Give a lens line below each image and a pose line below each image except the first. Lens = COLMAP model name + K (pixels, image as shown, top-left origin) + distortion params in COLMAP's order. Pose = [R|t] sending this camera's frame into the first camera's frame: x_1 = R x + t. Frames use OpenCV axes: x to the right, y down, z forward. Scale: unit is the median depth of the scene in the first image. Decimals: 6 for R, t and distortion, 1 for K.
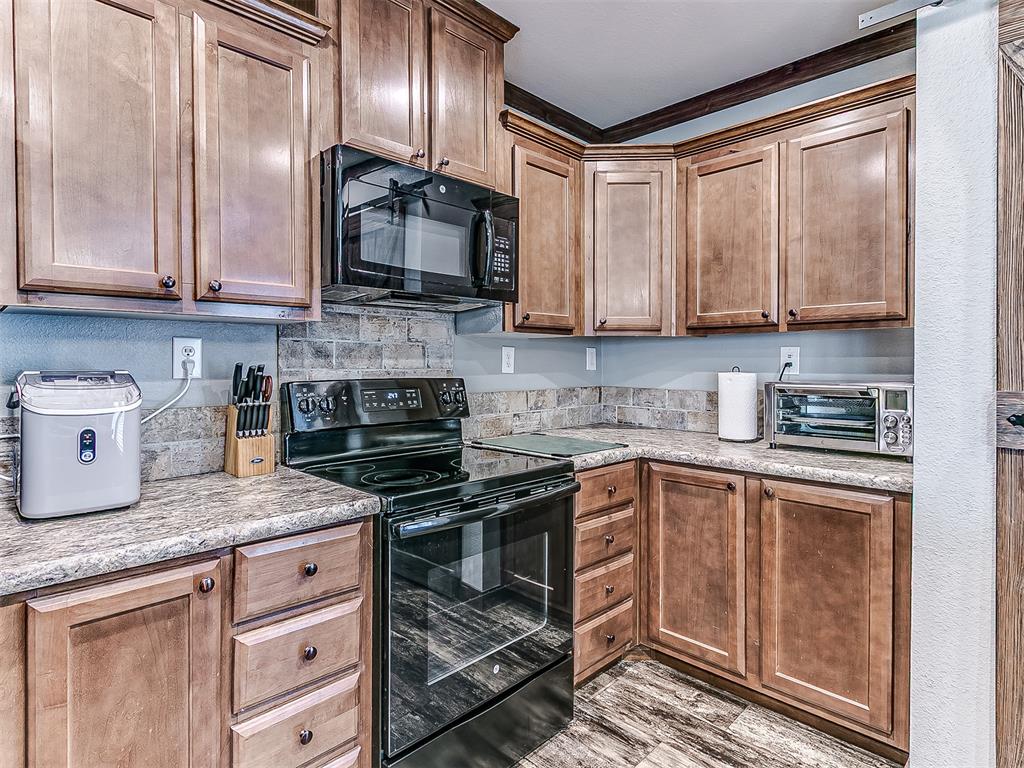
lens RADIAL K [[600.0, 0, 464.6], [0, 600.0, 366.9], [0, 0, 1]] dist [0.004511, -0.000417]
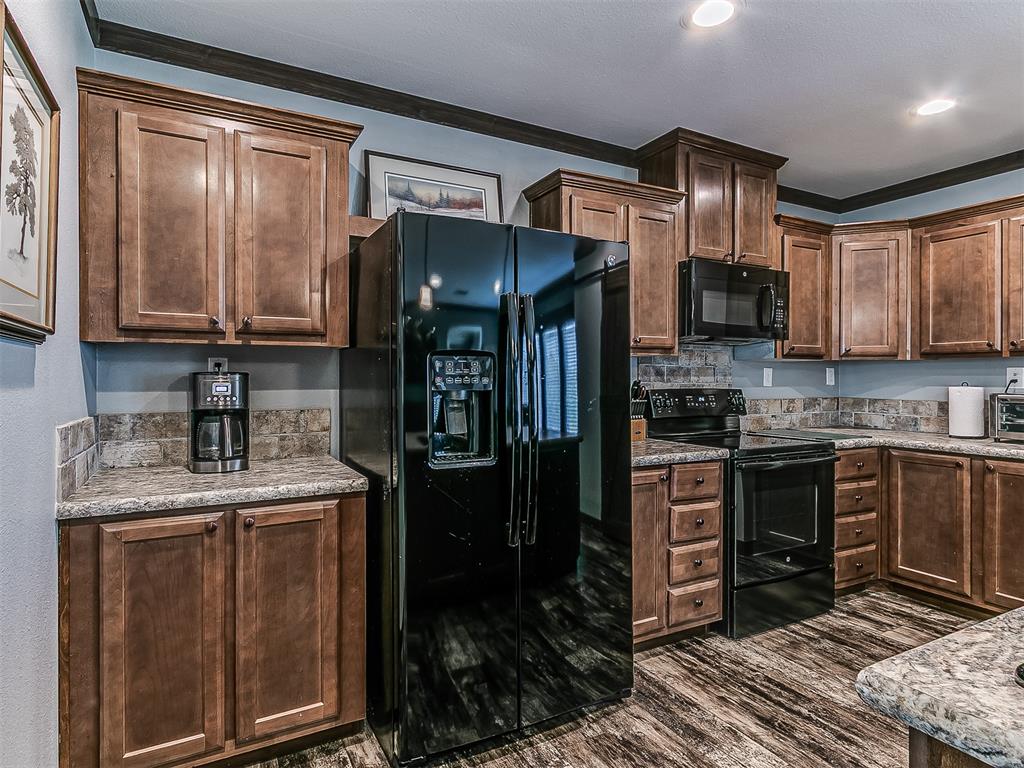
lens RADIAL K [[584.6, 0, 441.6], [0, 584.6, 378.9], [0, 0, 1]] dist [0.003370, -0.002343]
pose [[0.949786, 0.002553, -0.312889, -0.278618], [-0.004515, 0.999974, -0.005545, 0.004733], [0.312866, 0.006680, 0.949774, -0.679329]]
